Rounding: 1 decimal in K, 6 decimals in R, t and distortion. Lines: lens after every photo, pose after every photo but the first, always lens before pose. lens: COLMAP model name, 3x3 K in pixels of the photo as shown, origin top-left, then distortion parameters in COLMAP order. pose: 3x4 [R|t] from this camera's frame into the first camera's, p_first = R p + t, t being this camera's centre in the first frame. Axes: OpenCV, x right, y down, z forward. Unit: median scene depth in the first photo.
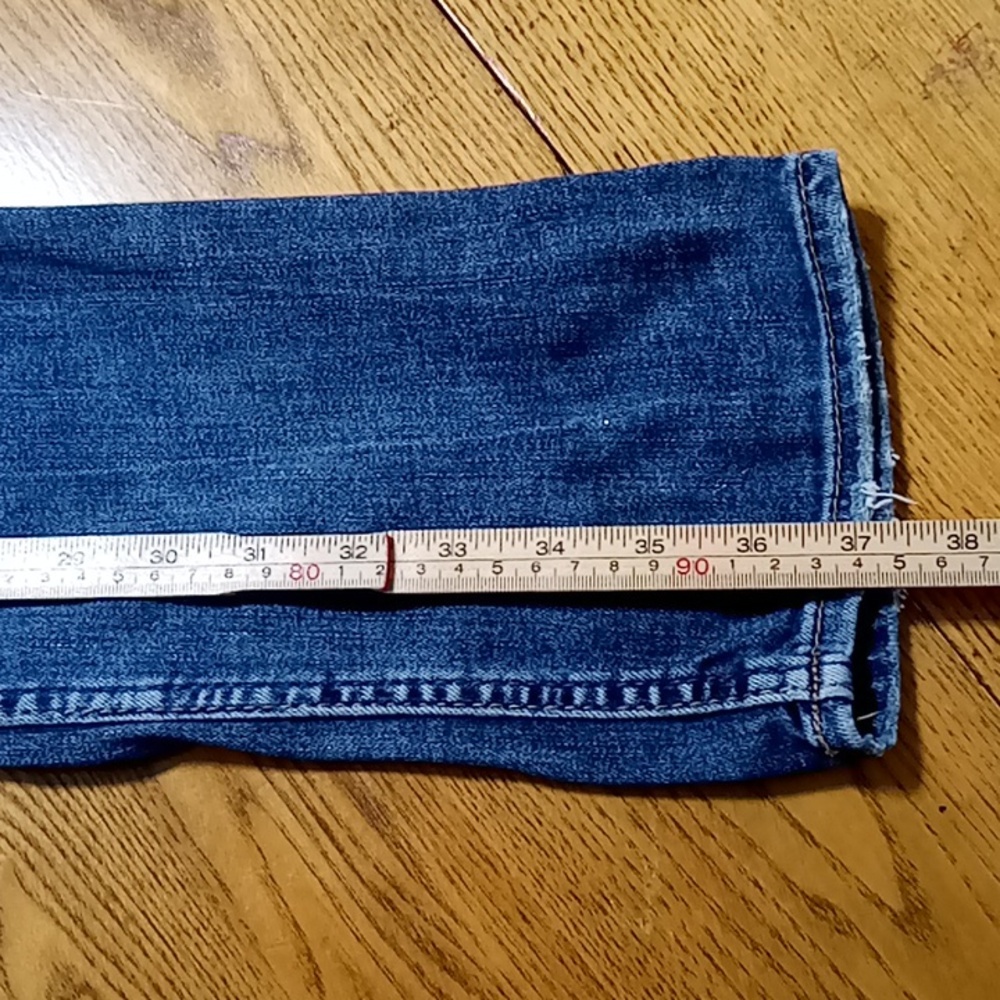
lens RADIAL K [[1389.8, 0, 500.0], [0, 1389.8, 500.0], [0, 0, 1]] dist [0.109962, -0.367425]
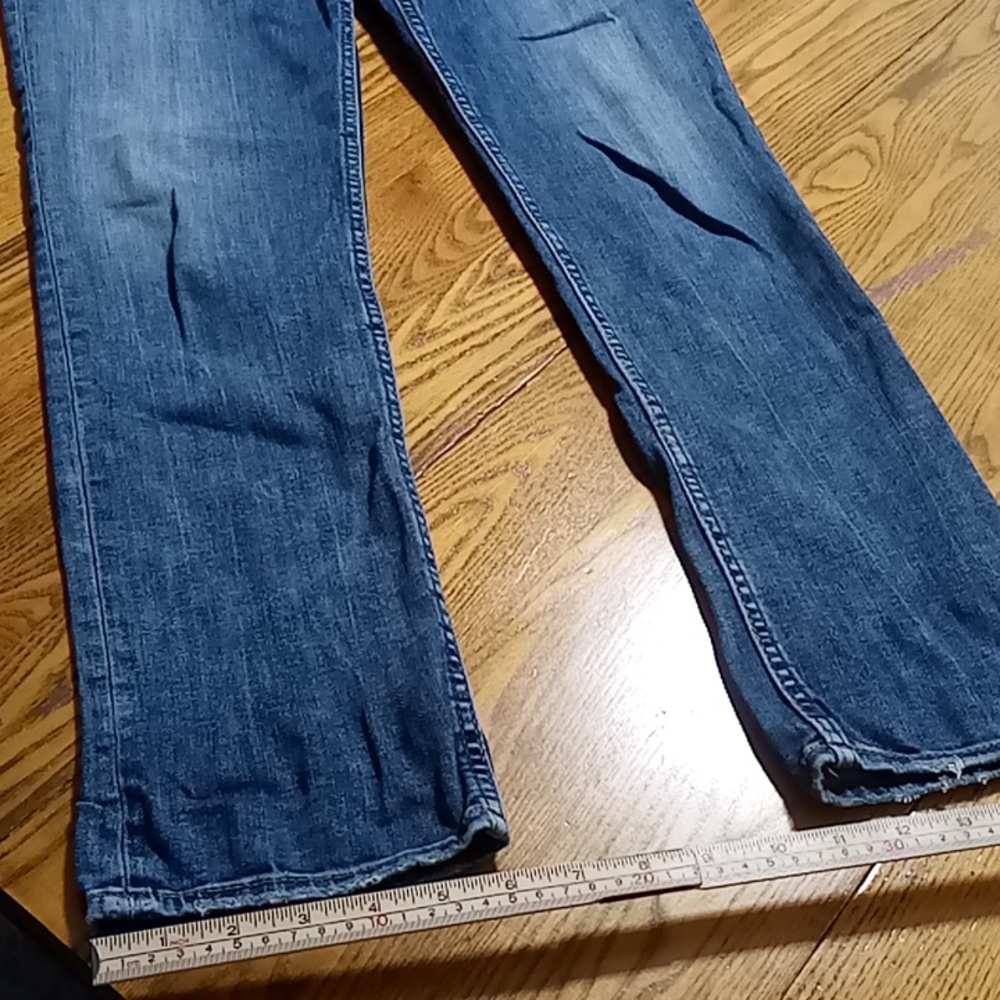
lens RADIAL K [[1389.8, 0, 500.0], [0, 1389.8, 500.0], [0, 0, 1]] dist [0.109962, -0.367425]
pose [[0.268364, 0.819926, -0.505670, 0.675860], [-0.955447, 0.293514, -0.031144, 0.451926], [0.122885, 0.491499, 0.862165, -0.610953]]
